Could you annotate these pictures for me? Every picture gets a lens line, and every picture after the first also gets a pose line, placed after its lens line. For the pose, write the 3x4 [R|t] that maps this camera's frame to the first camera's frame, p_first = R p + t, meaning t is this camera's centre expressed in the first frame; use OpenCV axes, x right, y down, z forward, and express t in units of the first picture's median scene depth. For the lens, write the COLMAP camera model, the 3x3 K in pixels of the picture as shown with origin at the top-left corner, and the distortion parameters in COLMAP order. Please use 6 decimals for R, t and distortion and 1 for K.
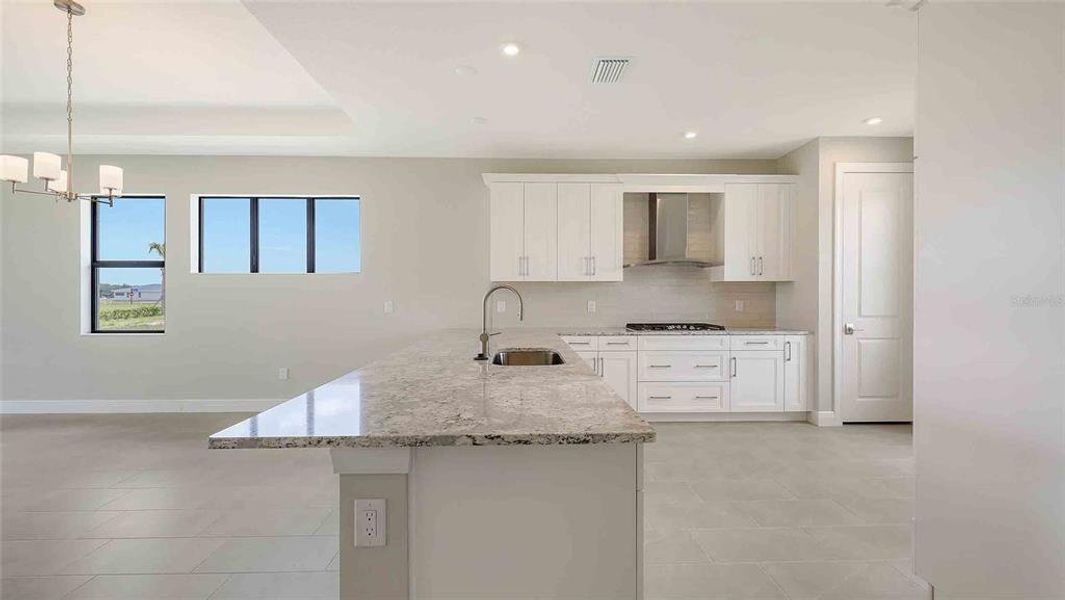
lens RADIAL K [[427.4, 0, 551.1], [0, 427.4, 296.2], [0, 0, 1]] dist [-0.001368, -0.000058]
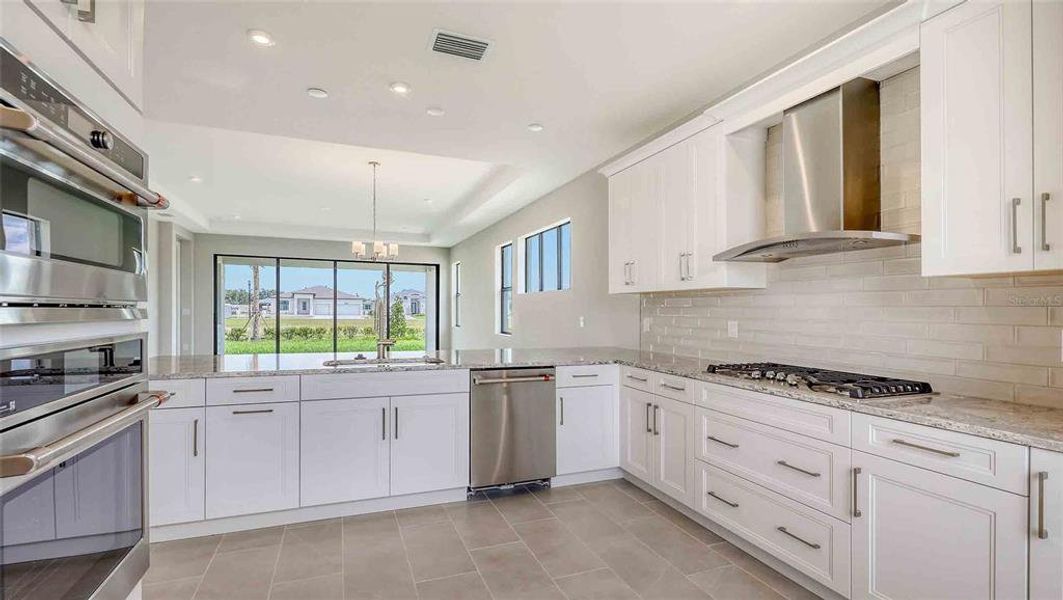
lens RADIAL K [[481.2, 0, 531.6], [0, 481.2, 305.6], [0, 0, 1]] dist [-0.011049, -0.000005]
pose [[0.333756, -0.005985, -0.942641, 0.684755], [-0.005932, 0.999947, -0.008449, -0.002723], [0.942641, 0.008412, 0.333702, 0.513762]]
